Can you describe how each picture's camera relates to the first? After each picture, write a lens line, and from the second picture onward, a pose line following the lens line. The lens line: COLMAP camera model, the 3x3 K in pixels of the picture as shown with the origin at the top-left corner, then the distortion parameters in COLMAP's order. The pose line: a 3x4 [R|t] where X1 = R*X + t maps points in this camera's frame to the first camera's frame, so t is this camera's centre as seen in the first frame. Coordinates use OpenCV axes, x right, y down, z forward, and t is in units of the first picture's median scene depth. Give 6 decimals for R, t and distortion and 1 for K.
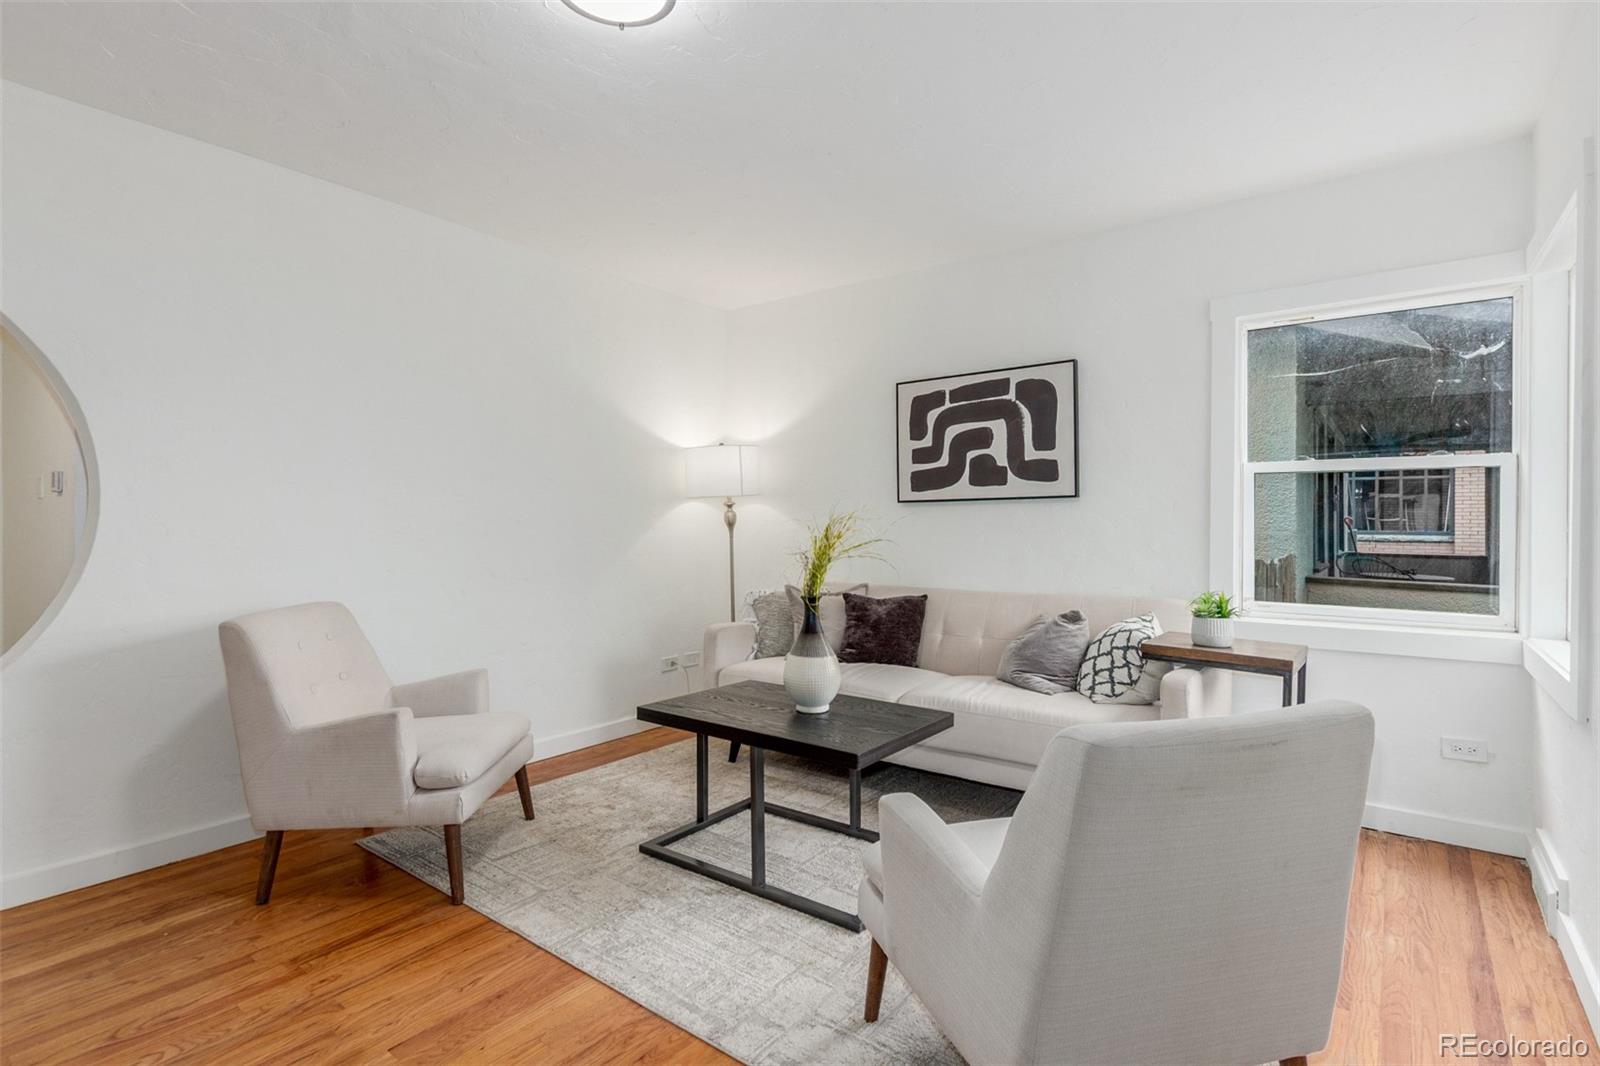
lens RADIAL K [[778.7, 0, 799.0], [0, 778.7, 522.1], [0, 0, 1]] dist [0.001623, 0.000705]
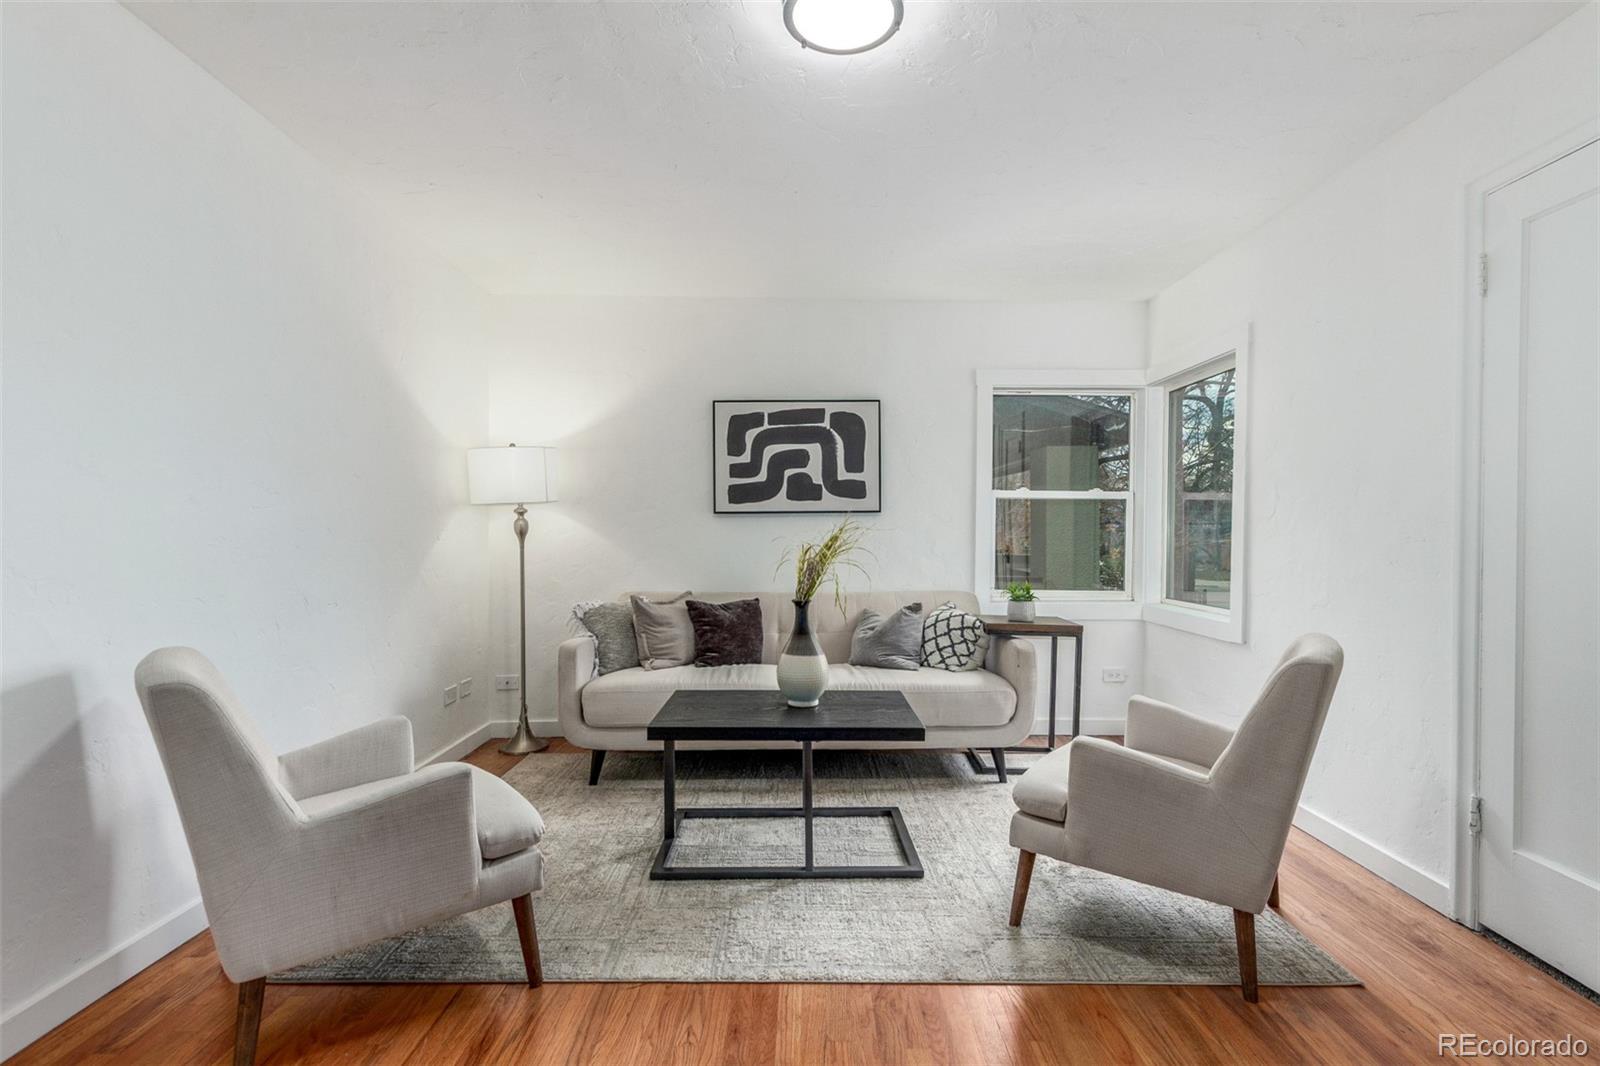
lens RADIAL K [[754.6, 0, 830.0], [0, 754.6, 537.3], [0, 0, 1]] dist [0.002572, 0.000993]
pose [[0.789545, 0.000019, 0.613692, -0.416056], [-0.004465, 0.999974, 0.005714, 0.000988], [-0.613676, -0.007251, 0.789525, 0.101690]]
